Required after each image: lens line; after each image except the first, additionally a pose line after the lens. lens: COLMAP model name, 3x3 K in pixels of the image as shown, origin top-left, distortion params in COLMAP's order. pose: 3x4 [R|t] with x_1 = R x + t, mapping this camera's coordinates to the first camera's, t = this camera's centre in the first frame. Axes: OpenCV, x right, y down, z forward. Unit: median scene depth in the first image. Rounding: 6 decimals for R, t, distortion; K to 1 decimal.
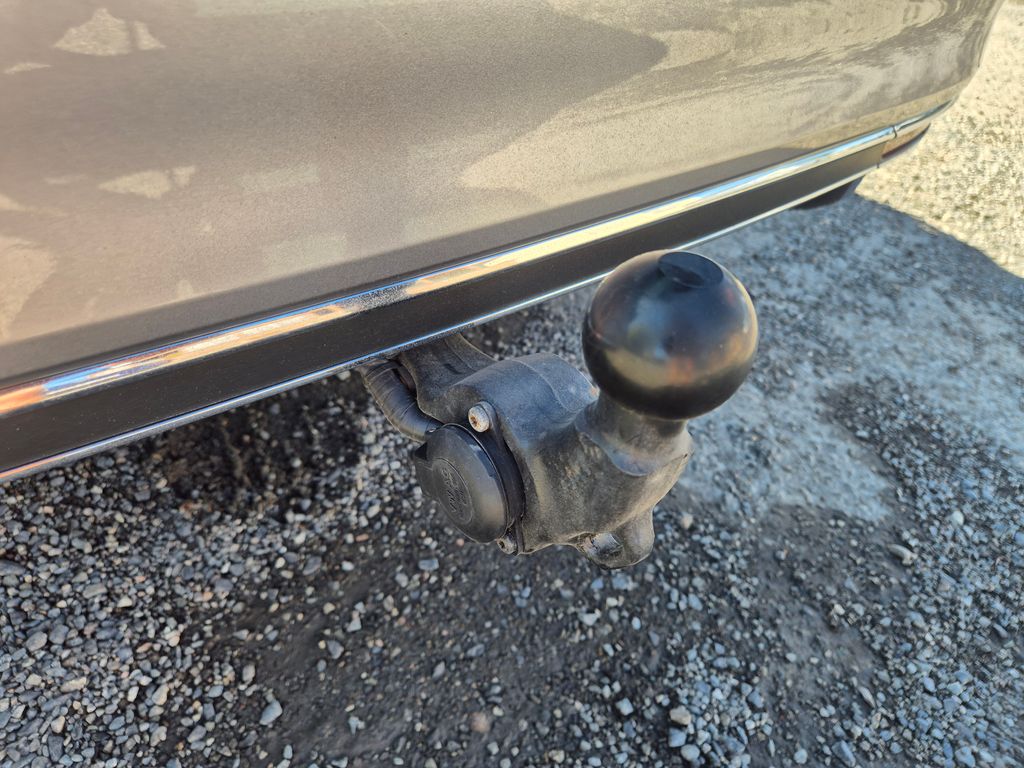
lens RADIAL K [[692.7, 0, 506.3], [0, 692.7, 382.7], [0, 0, 1]] dist [0.021428, -0.033404]
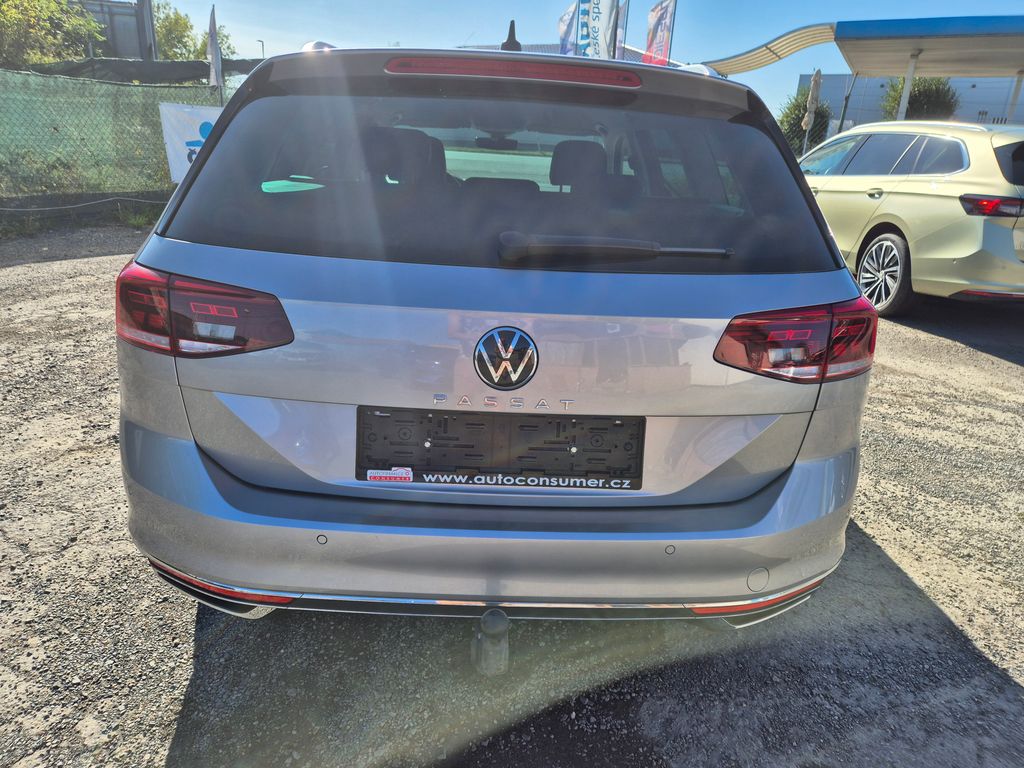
lens RADIAL K [[692.7, 0, 510.8], [0, 692.7, 384.4], [0, 0, 1]] dist [0.021428, -0.033404]
pose [[0.815328, 0.119344, -0.566566, 0.971179], [-0.350661, 0.880437, -0.319166, -0.006061], [0.460735, 0.458898, 0.759695, -1.231389]]
